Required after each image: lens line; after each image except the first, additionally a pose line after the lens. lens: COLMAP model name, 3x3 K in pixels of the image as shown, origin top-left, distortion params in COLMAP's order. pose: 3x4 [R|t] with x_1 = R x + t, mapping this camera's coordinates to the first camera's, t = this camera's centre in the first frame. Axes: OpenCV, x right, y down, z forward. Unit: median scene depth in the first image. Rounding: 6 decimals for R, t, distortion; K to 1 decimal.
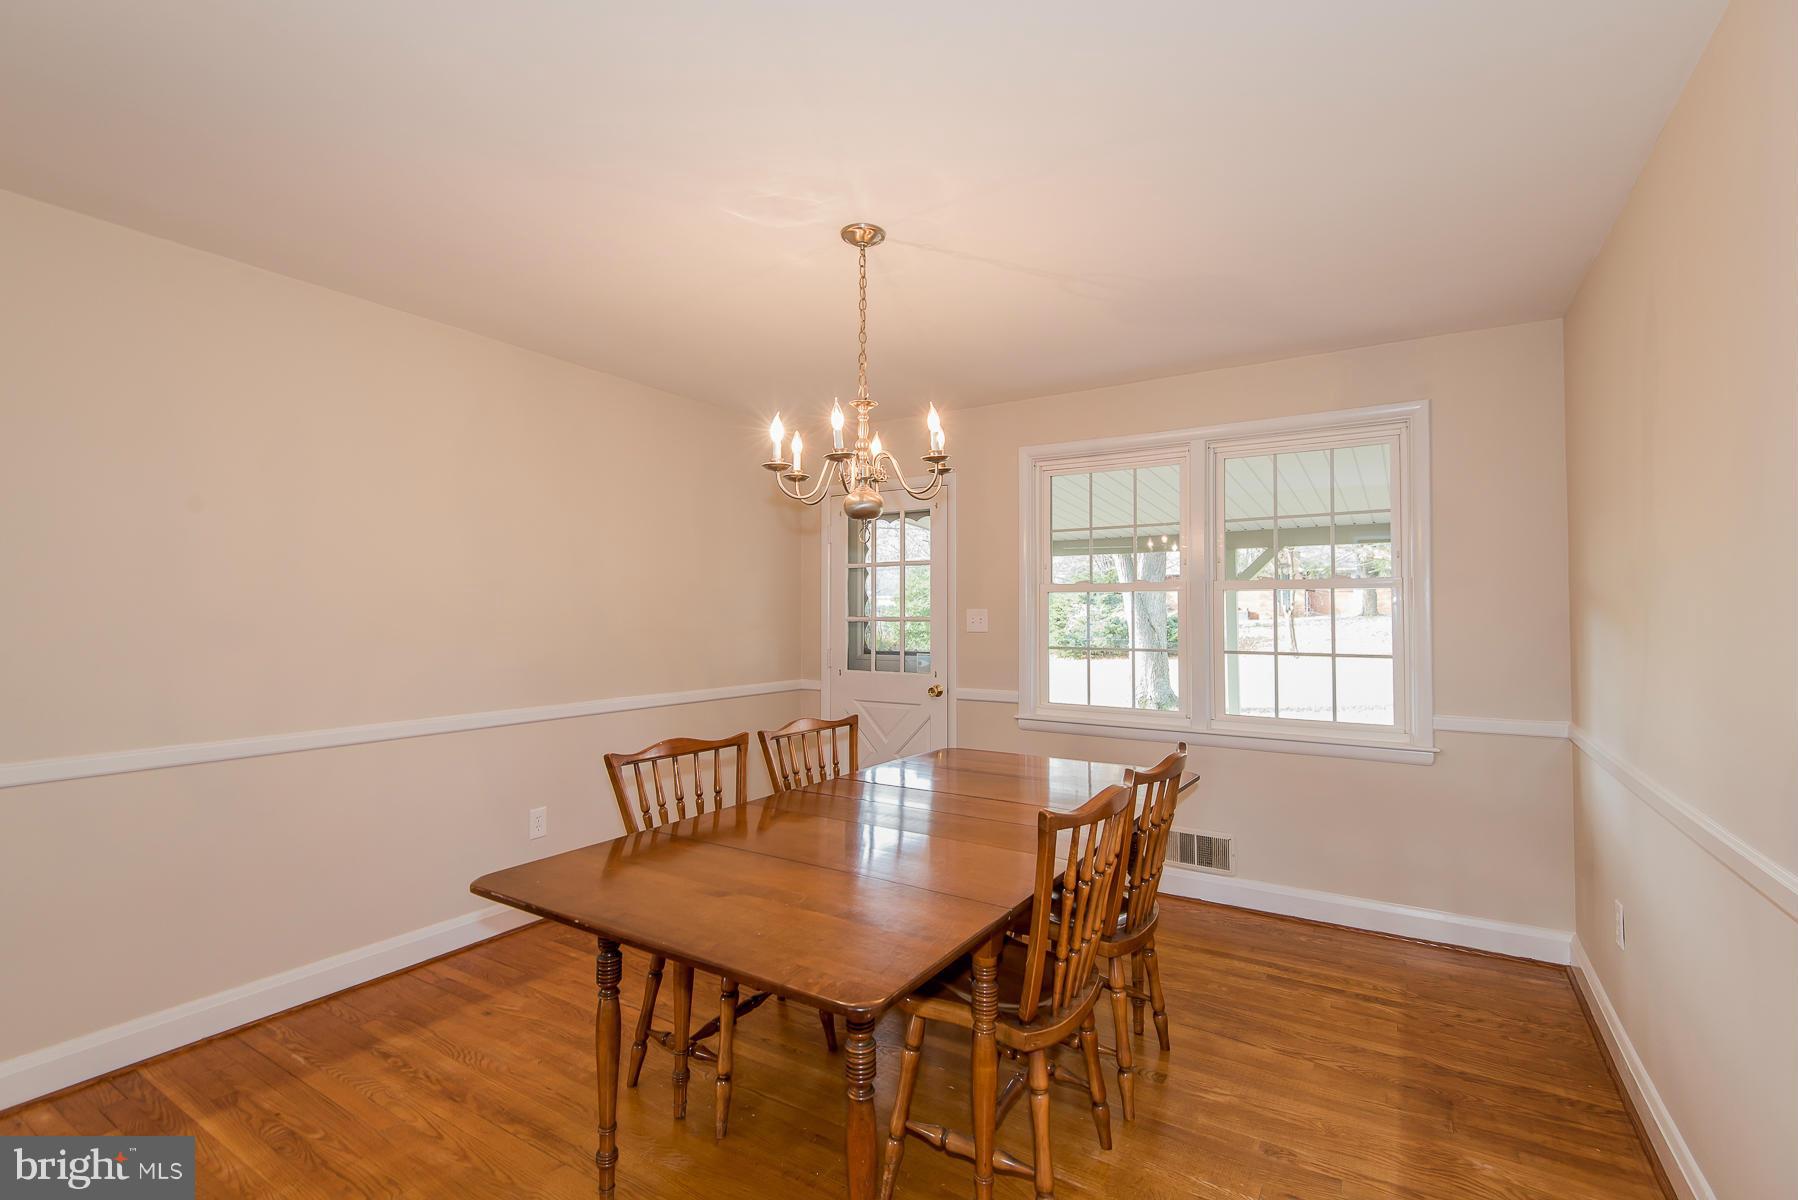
lens RADIAL K [[799.5, 0, 899.6], [0, 799.5, 591.7], [0, 0, 1]] dist [0.028365, -0.021492]
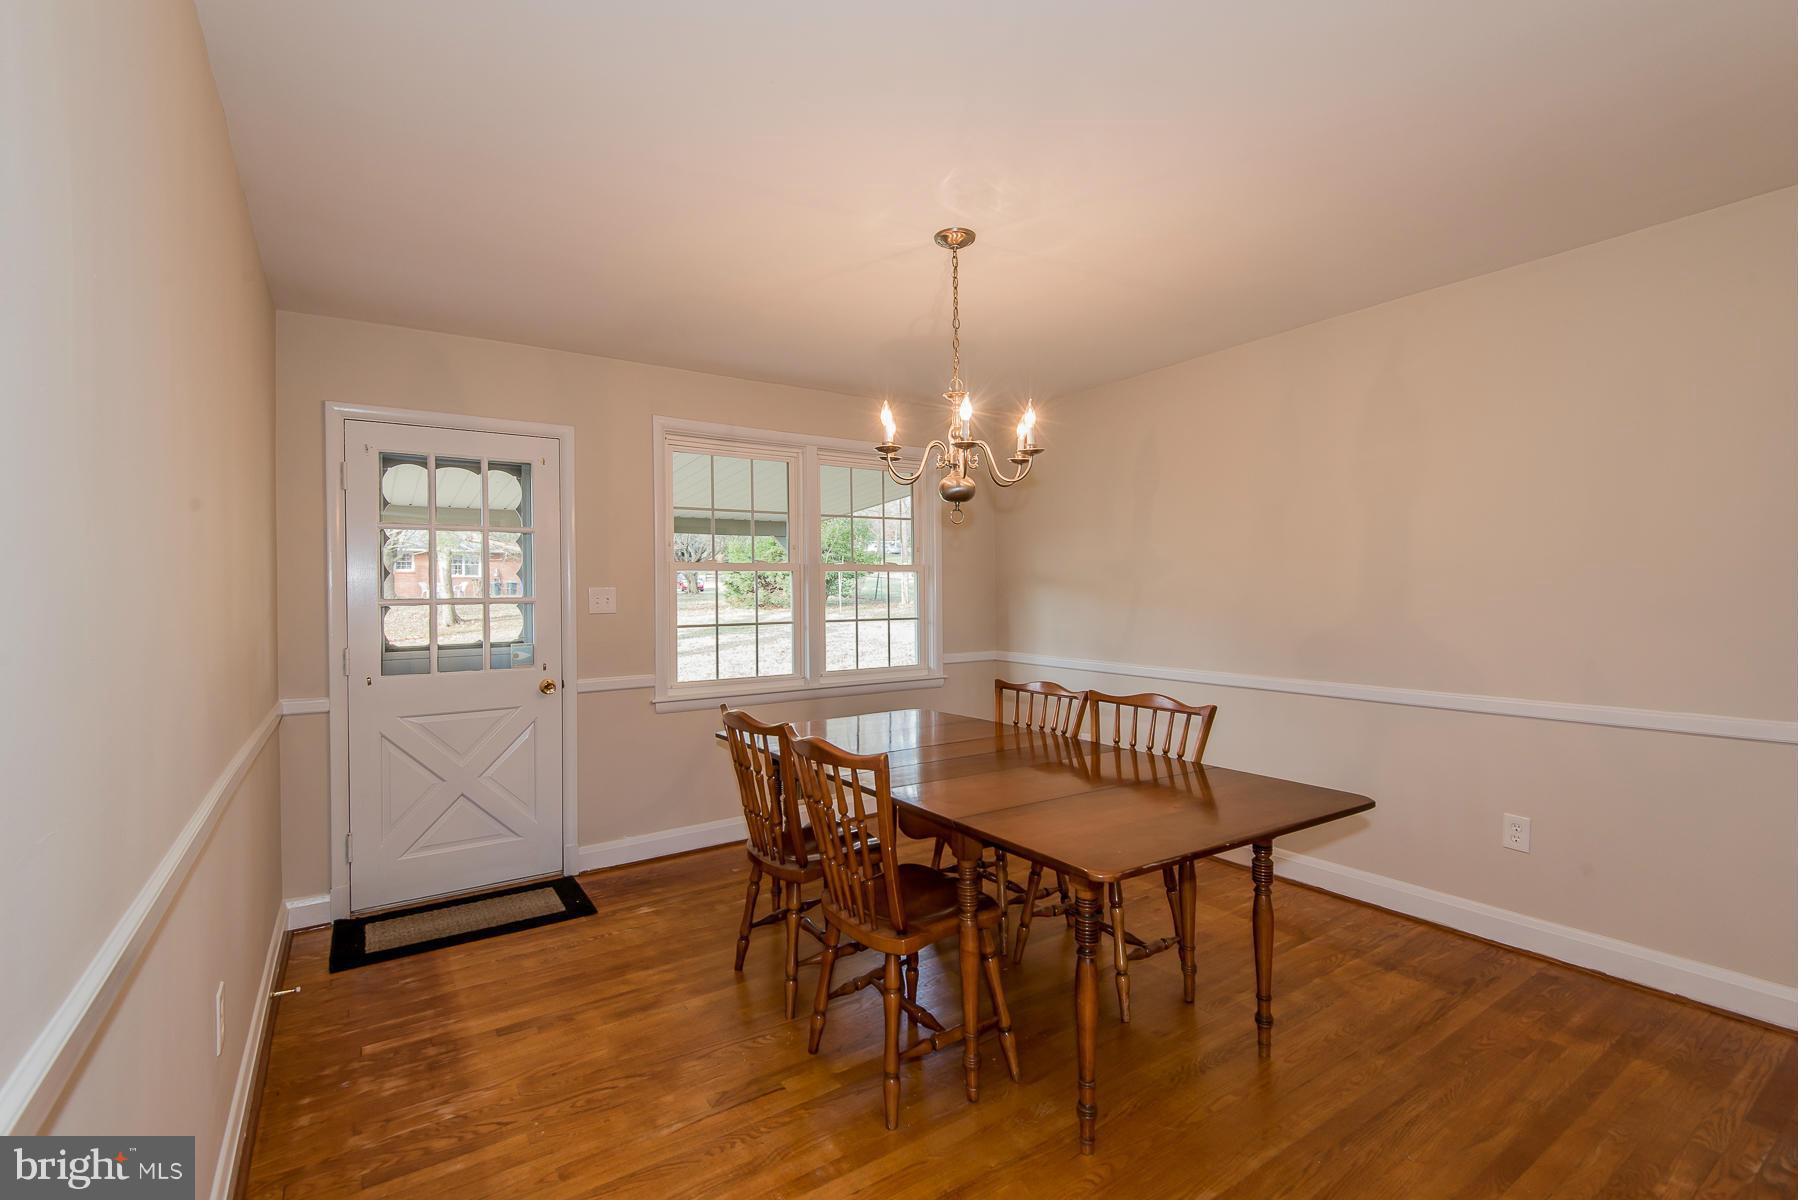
lens RADIAL K [[797.9, 0, 910.7], [0, 797.9, 594.6], [0, 0, 1]] dist [0.010159, -0.000721]
pose [[0.391461, -0.009786, 0.920143, -0.673212], [-0.014534, 0.999753, 0.016816, 0.011294], [-0.920080, -0.019956, 0.391222, 0.394891]]
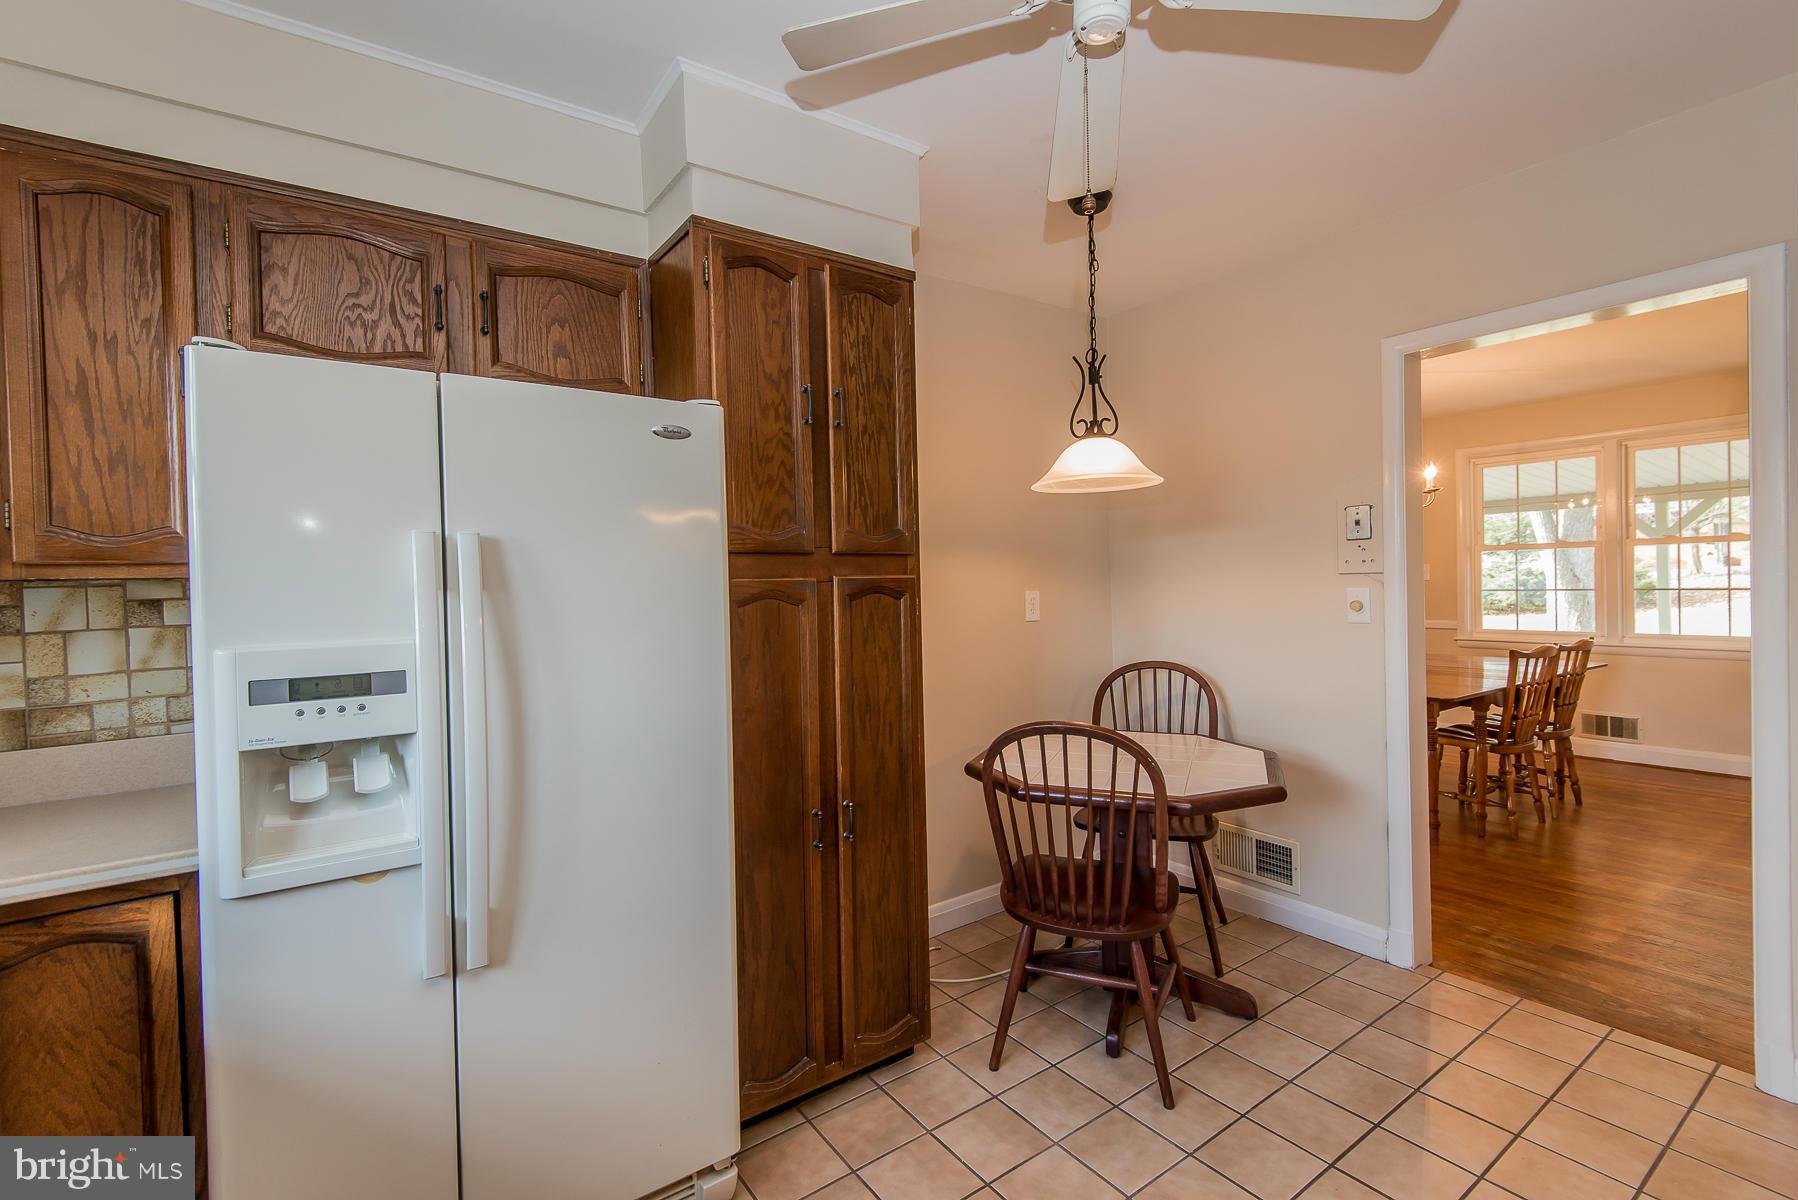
lens RADIAL K [[799.5, 0, 899.6], [0, 799.5, 591.7], [0, 0, 1]] dist [0.028365, -0.021492]
pose [[0.923034, -0.019792, -0.384208, -0.244333], [0.037601, 0.998536, 0.038896, -0.024791], [0.382876, -0.050349, 0.922427, -0.804433]]
